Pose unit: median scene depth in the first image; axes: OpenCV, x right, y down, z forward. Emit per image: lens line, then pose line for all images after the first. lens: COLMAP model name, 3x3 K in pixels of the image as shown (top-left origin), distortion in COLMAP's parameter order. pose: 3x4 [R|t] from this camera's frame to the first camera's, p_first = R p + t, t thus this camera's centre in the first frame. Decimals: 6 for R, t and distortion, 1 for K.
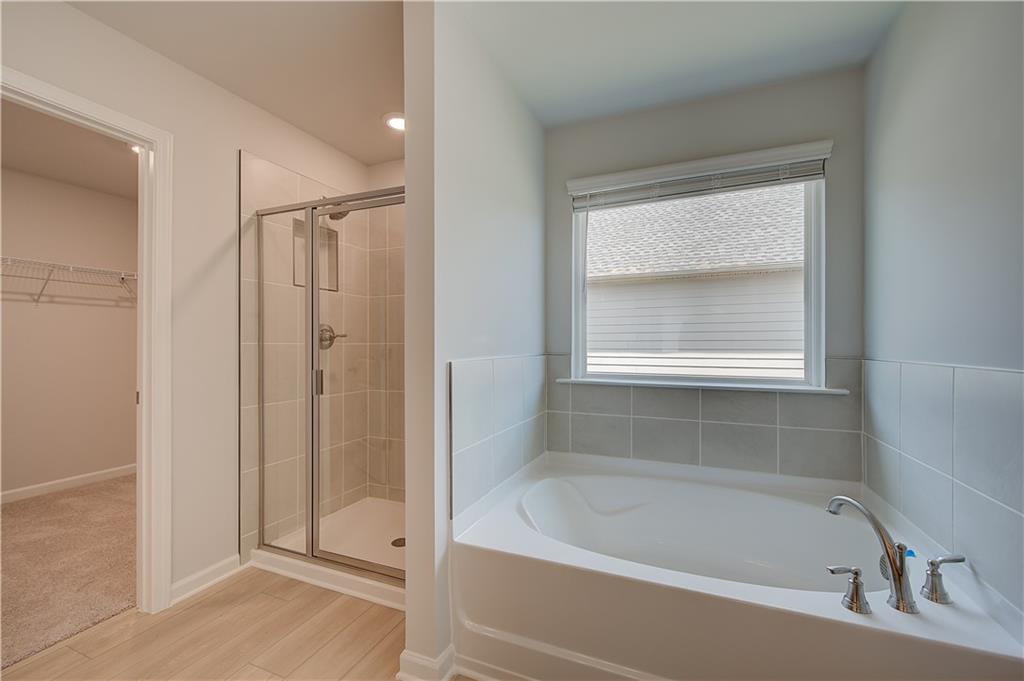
lens RADIAL K [[415.0, 0, 508.2], [0, 415.0, 343.7], [0, 0, 1]] dist [0.009163, 0.000109]
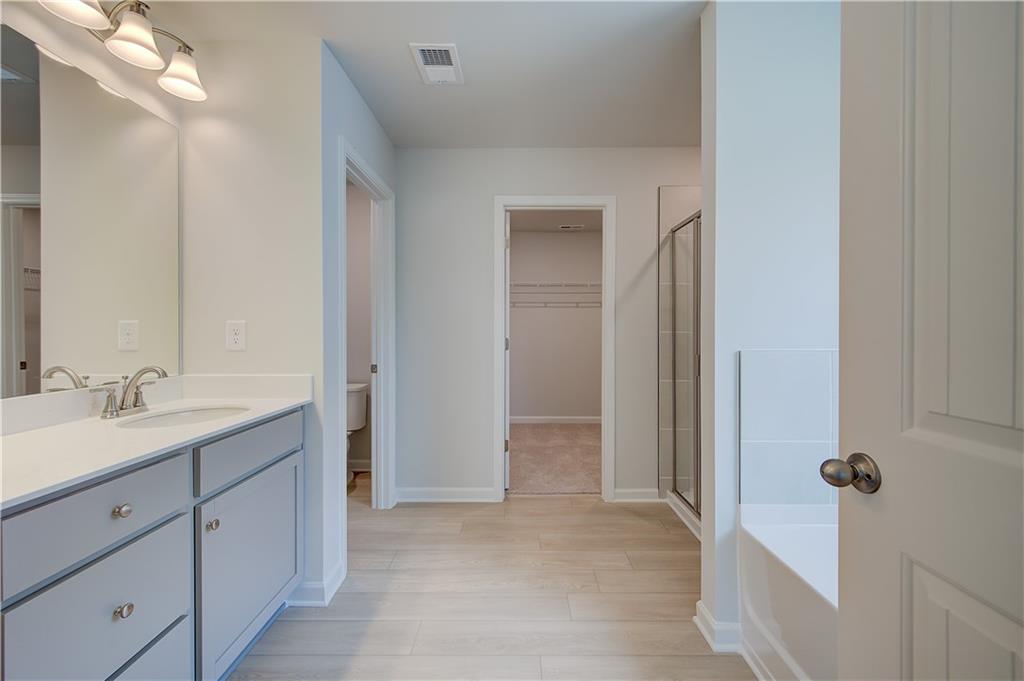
lens RADIAL K [[415.0, 0, 508.9], [0, 415.0, 333.3], [0, 0, 1]] dist [0.009163, 0.000109]
pose [[0.370874, 0.000036, -0.928683, 0.432027], [0.006804, 0.999973, 0.002756, -0.004904], [0.928658, -0.007341, 0.370863, 0.065722]]
